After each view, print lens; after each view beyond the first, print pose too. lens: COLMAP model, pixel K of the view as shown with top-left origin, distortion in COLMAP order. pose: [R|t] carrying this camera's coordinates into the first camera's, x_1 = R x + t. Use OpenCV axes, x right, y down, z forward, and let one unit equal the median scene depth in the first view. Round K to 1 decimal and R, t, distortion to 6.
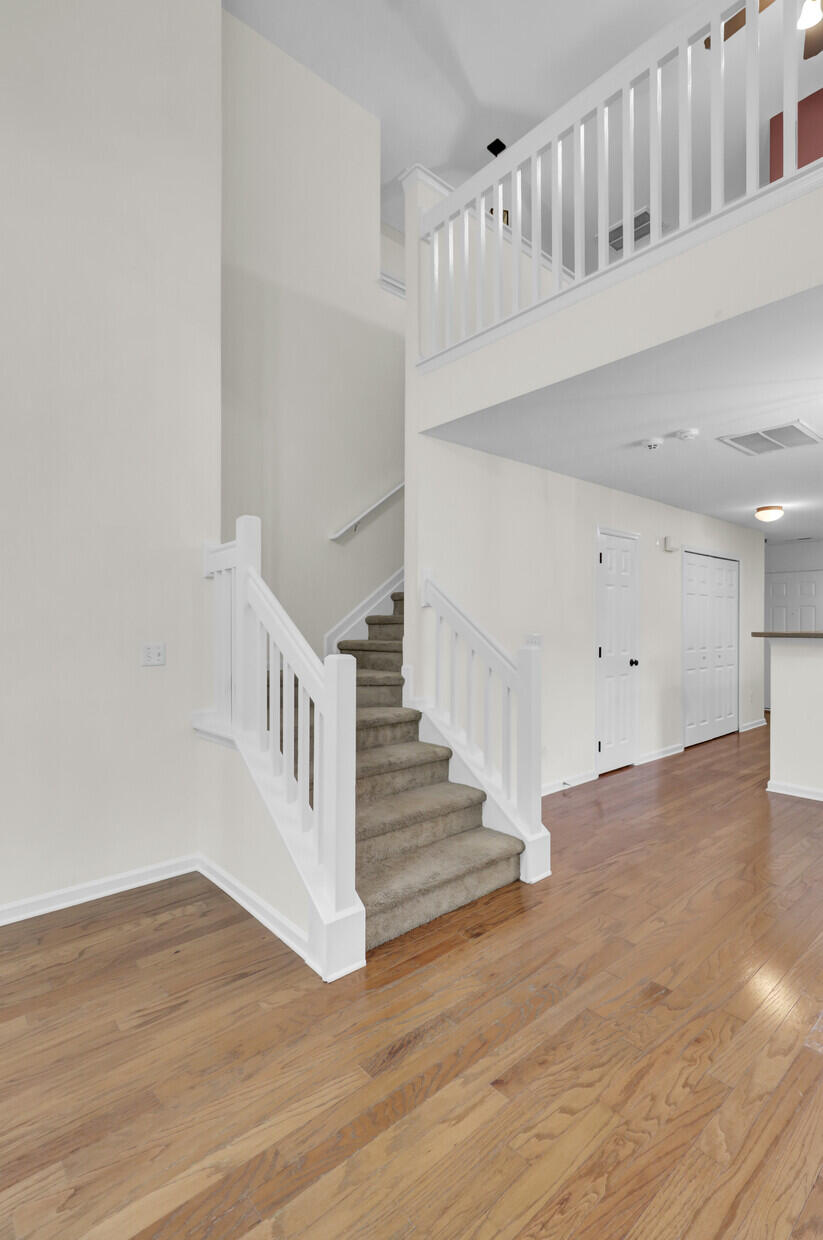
lens RADIAL K [[577.0, 0, 413.7], [0, 577.0, 621.3], [0, 0, 1]] dist [0.000431, 0.000526]
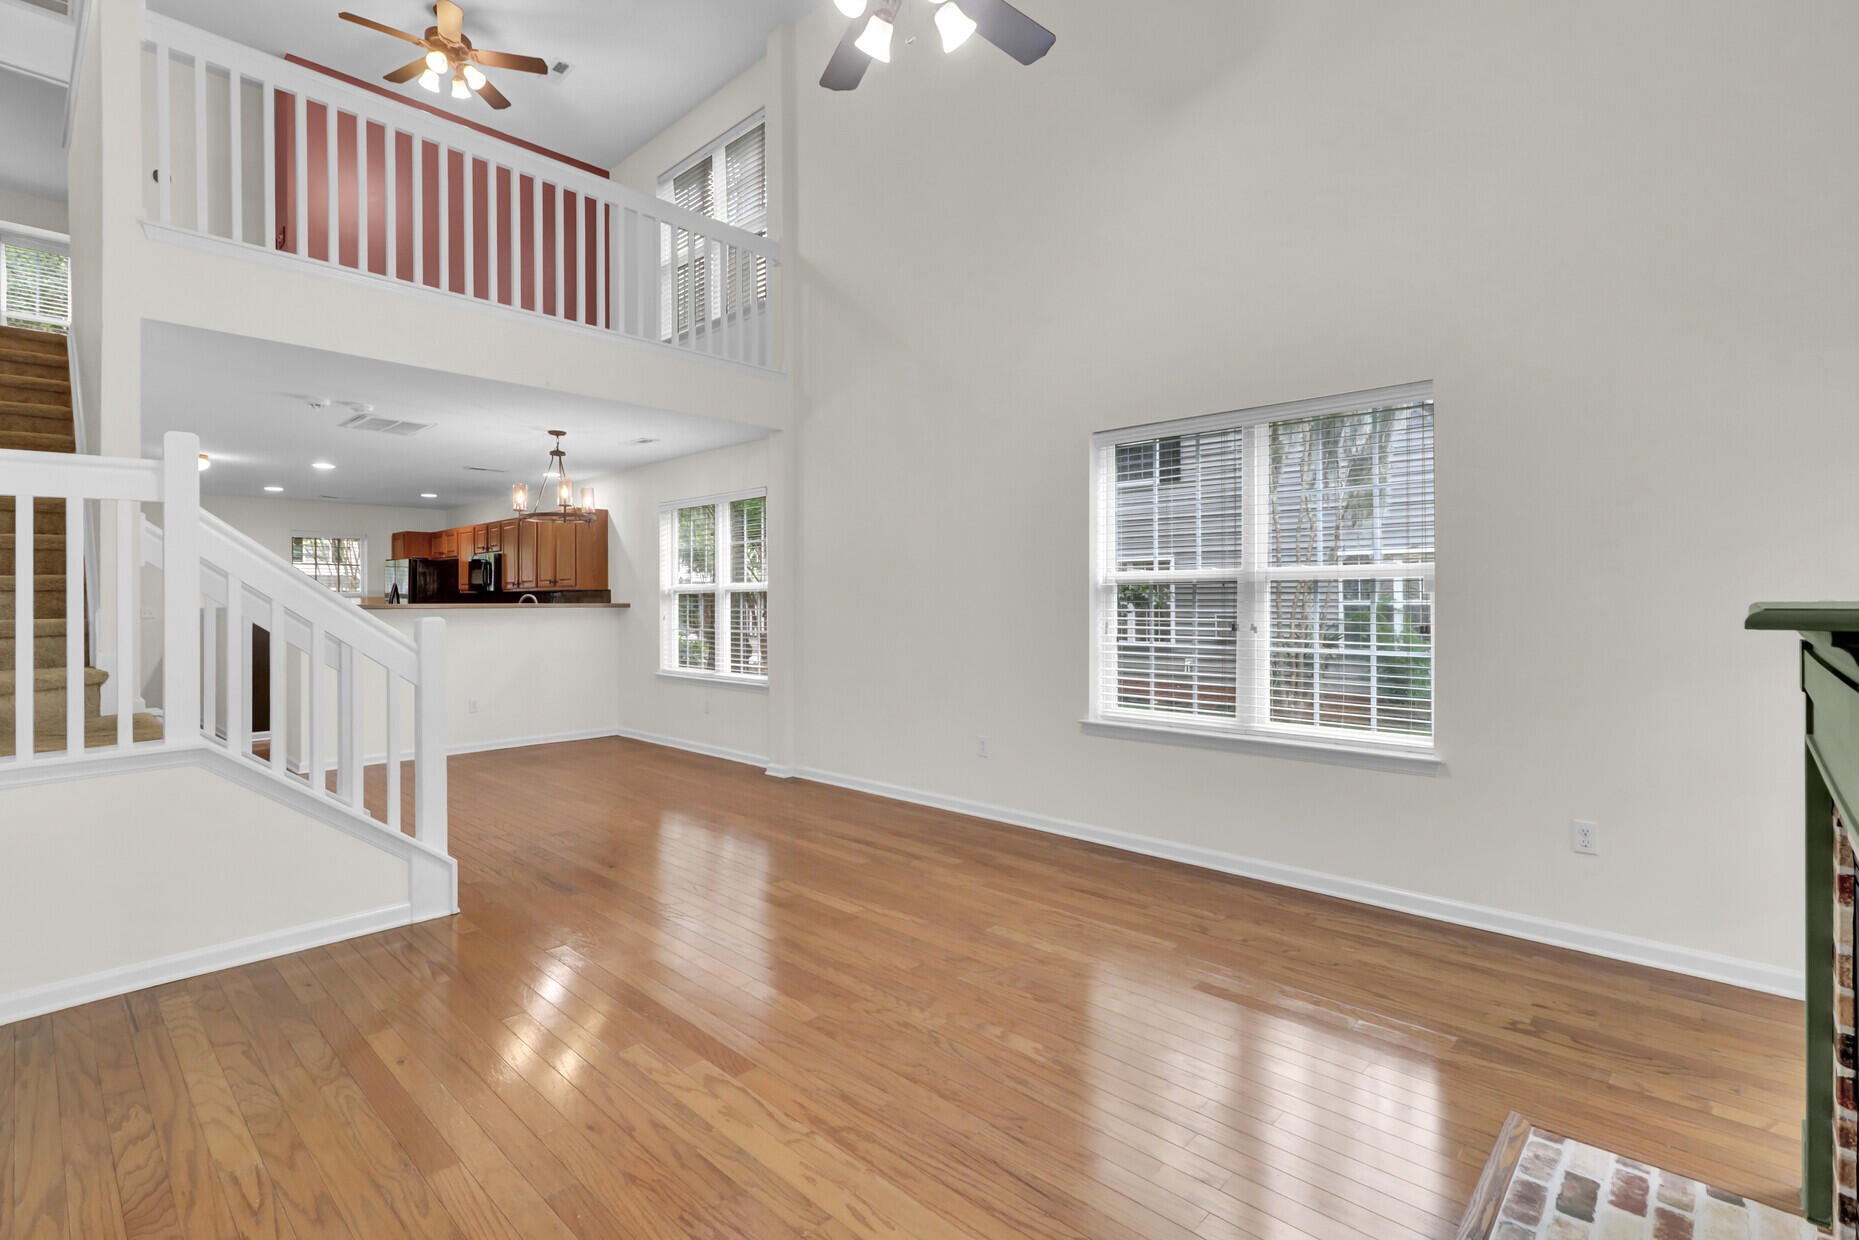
lens RADIAL K [[865.1, 0, 915.2], [0, 865.1, 596.3], [0, 0, 1]] dist [0.000431, 0.000526]
pose [[-0.089145, 0.002503, 0.996016, -1.242865], [0.006384, 0.999978, -0.001941, 0.019714], [-0.995998, 0.006186, -0.089159, 0.181019]]
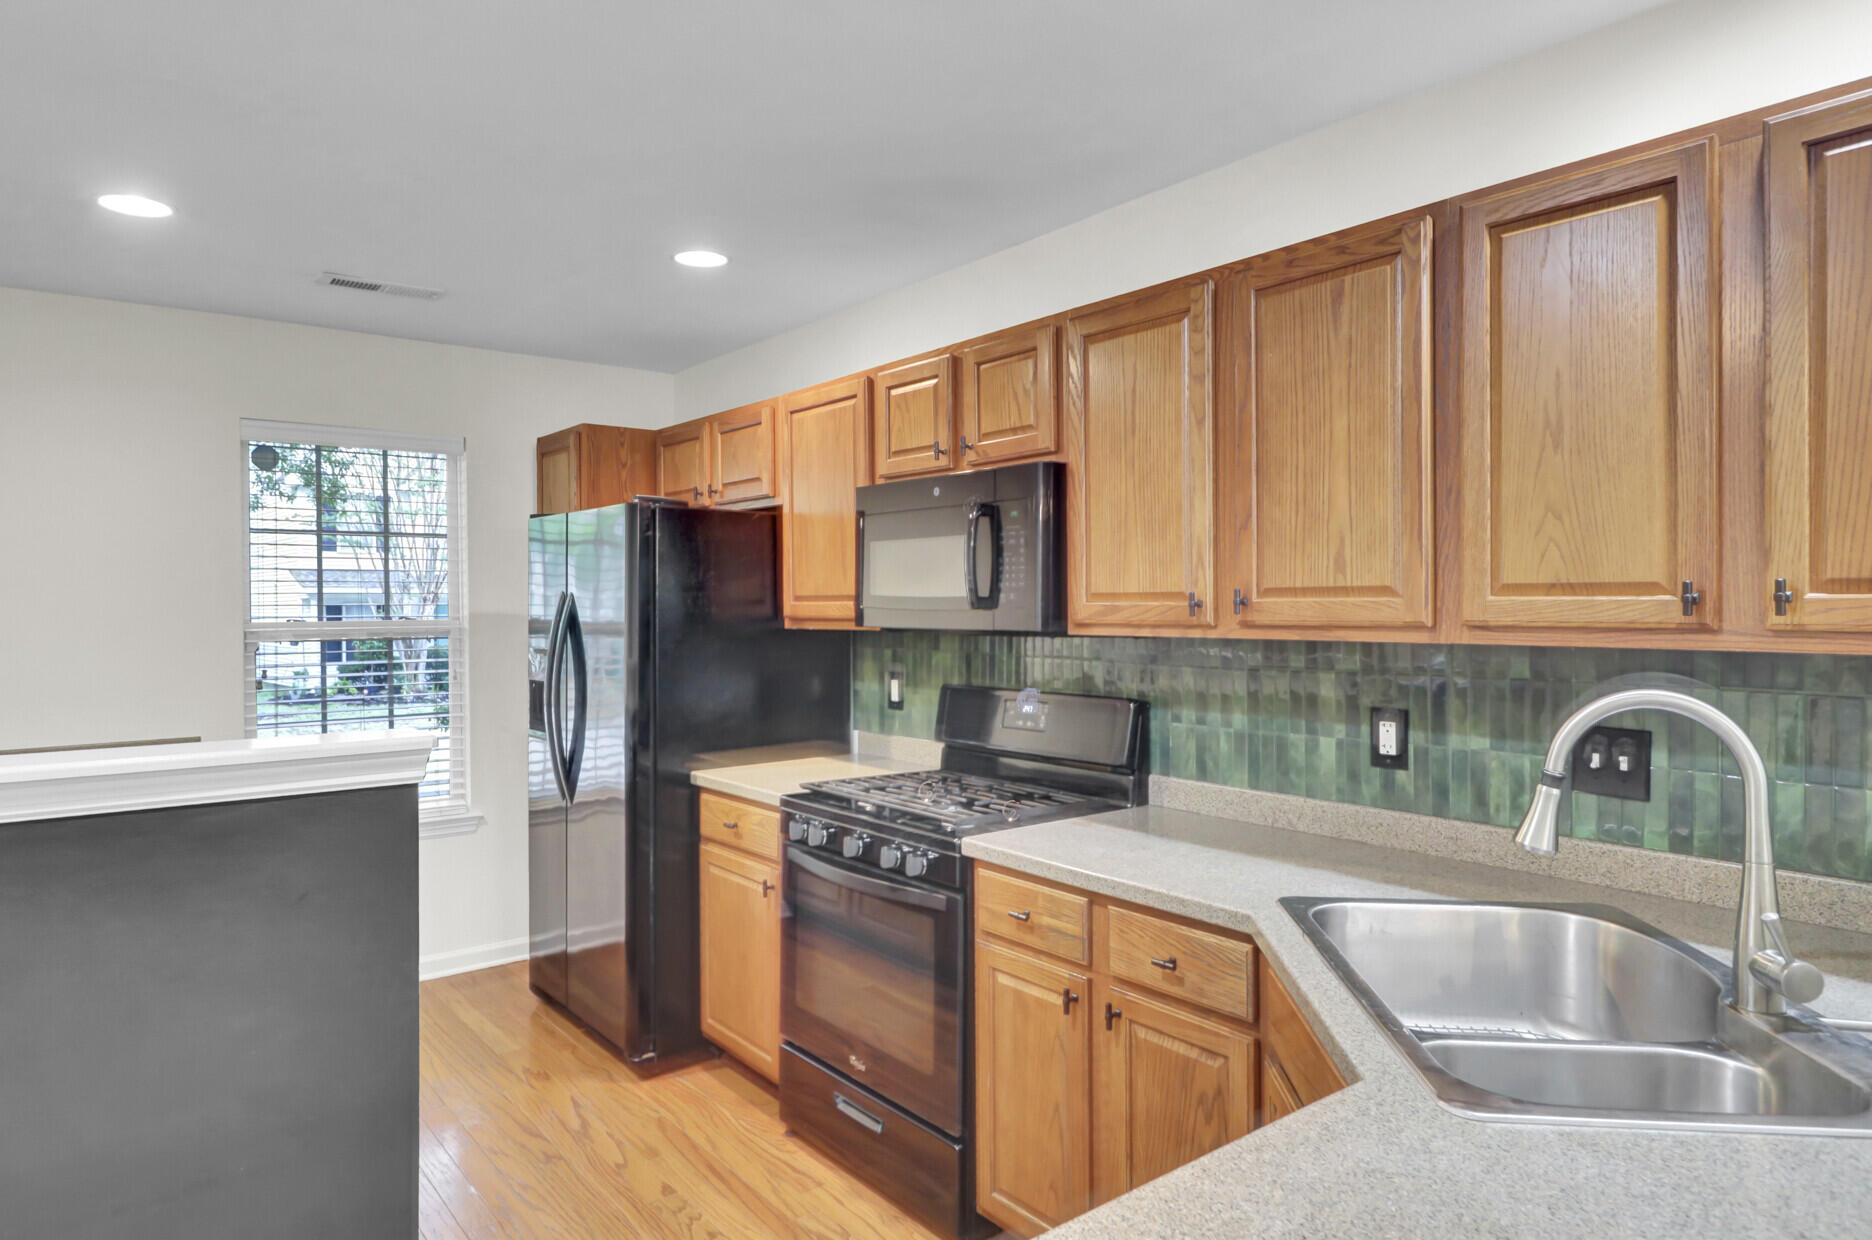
lens RADIAL K [[1139.8, 0, 921.7], [0, 1139.8, 616.2], [0, 0, 1]] dist [-0.000122, 0.003526]
pose [[0.059815, -0.014068, 0.998110, 0.938955], [0.005757, 0.999889, 0.013749, -0.037716], [-0.998193, 0.004923, 0.059889, 1.367853]]
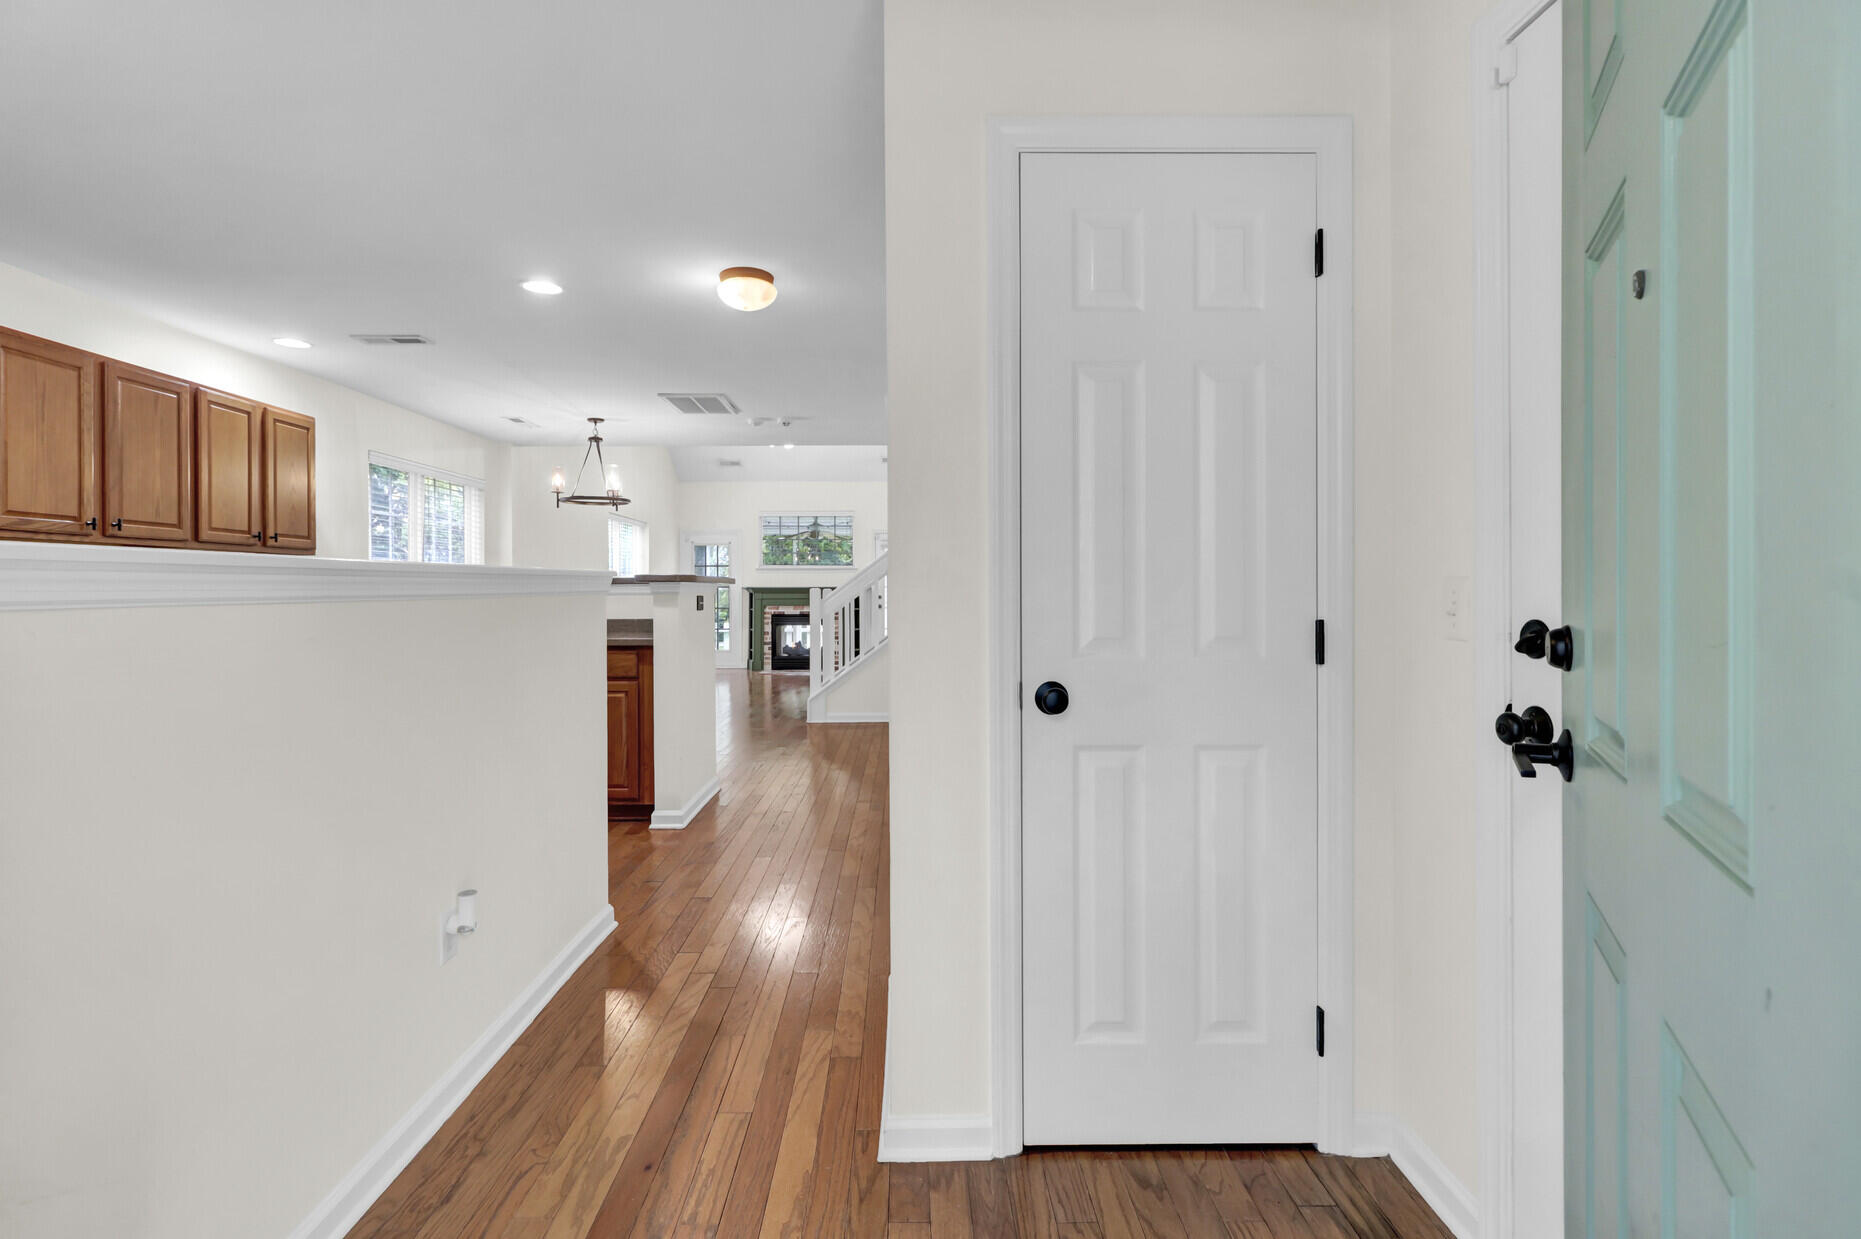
lens RADIAL K [[866.0, 0, 918.8], [0, 866.0, 596.0], [0, 0, 1]] dist [0.000431, 0.000526]
pose [[-0.648283, 0.003375, -0.761392, 1.850600], [0.001387, 0.999994, 0.003252, 0.054365], [0.761398, 0.001052, -0.648284, 2.736744]]
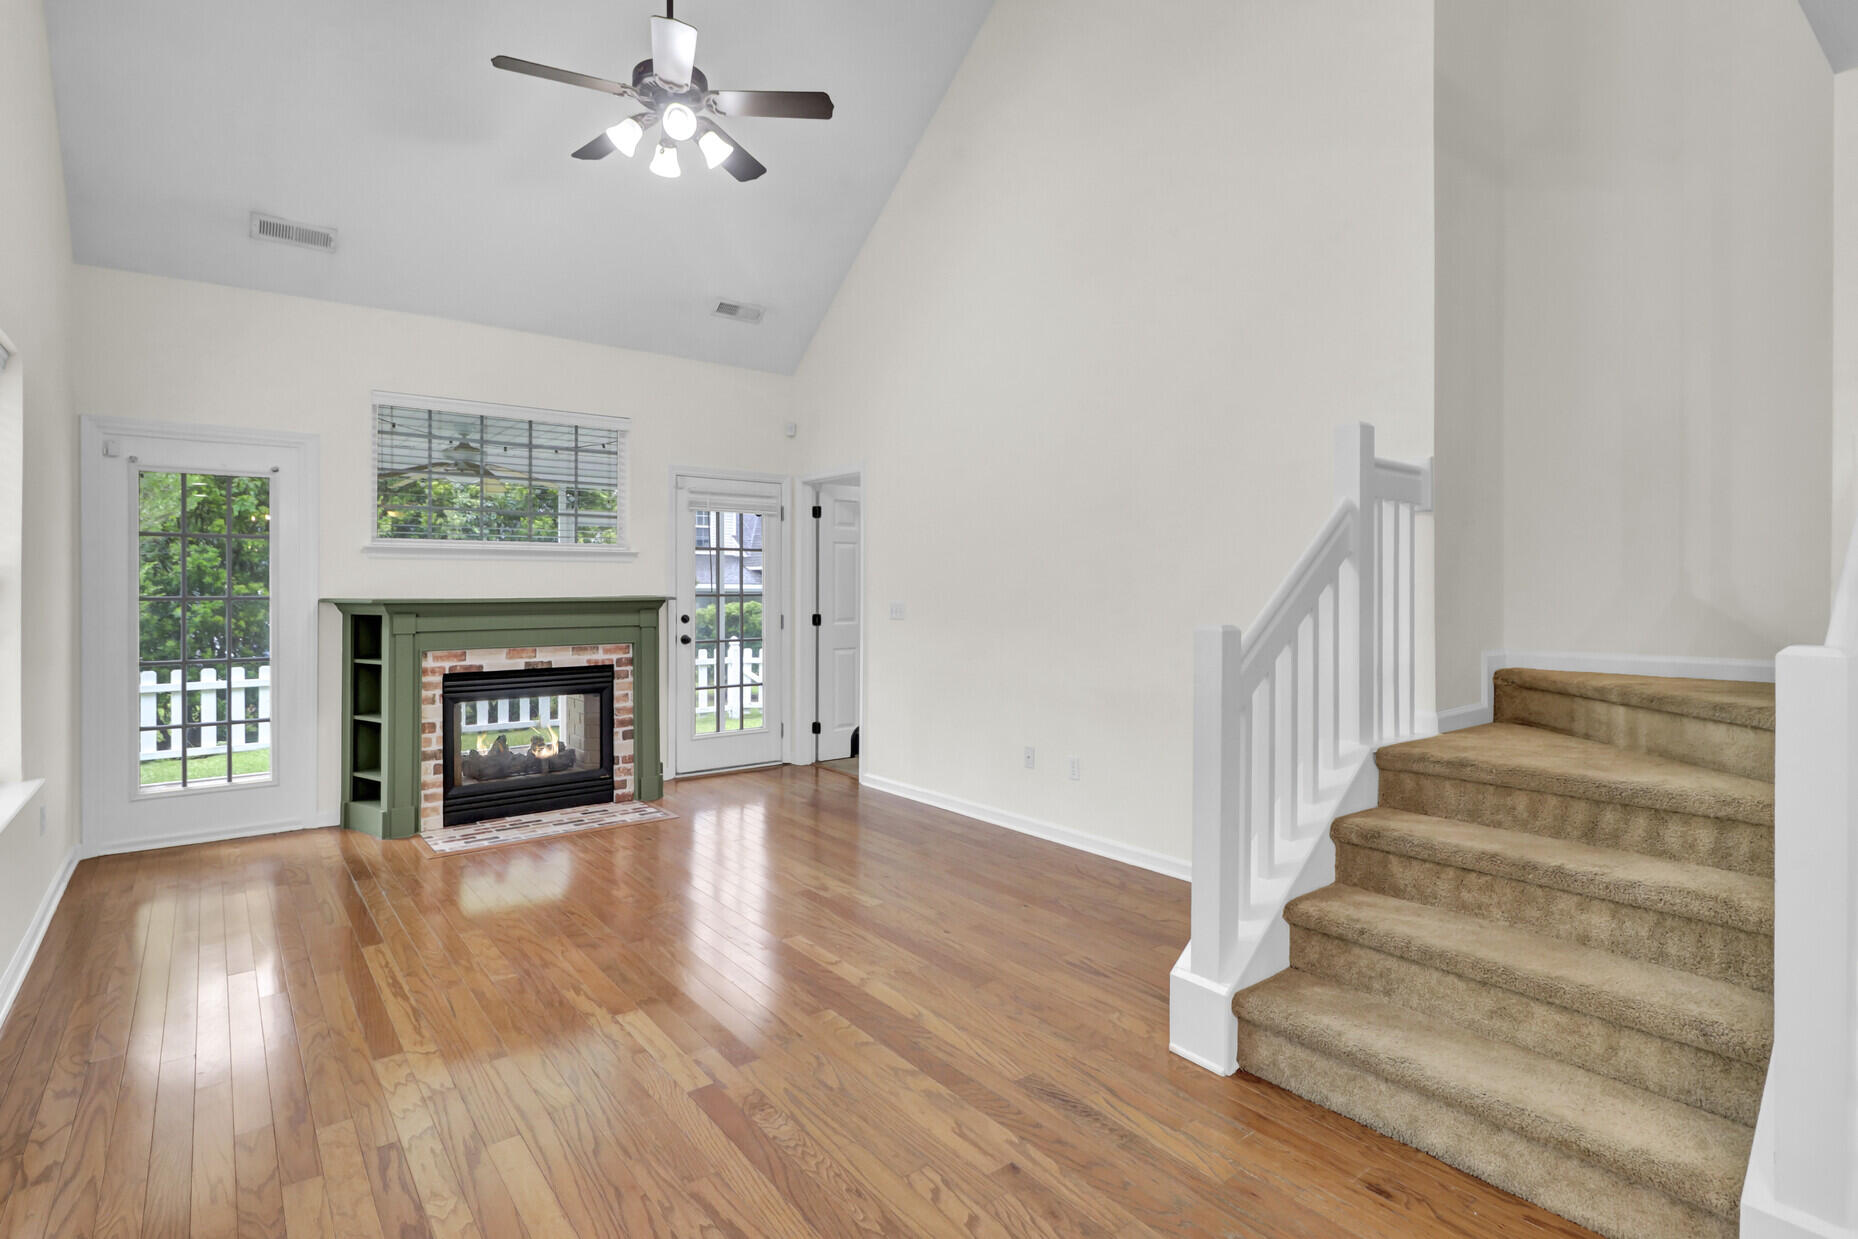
lens RADIAL K [[917.6, 0, 926.2], [0, 917.6, 587.5], [0, 0, 1]] dist [0.001944, -0.000882]
pose [[-0.054918, 0.000592, -0.998491, 0.726380], [0.001938, 0.999998, 0.000486, 0.006494], [0.998489, -0.001909, -0.054919, 0.496338]]
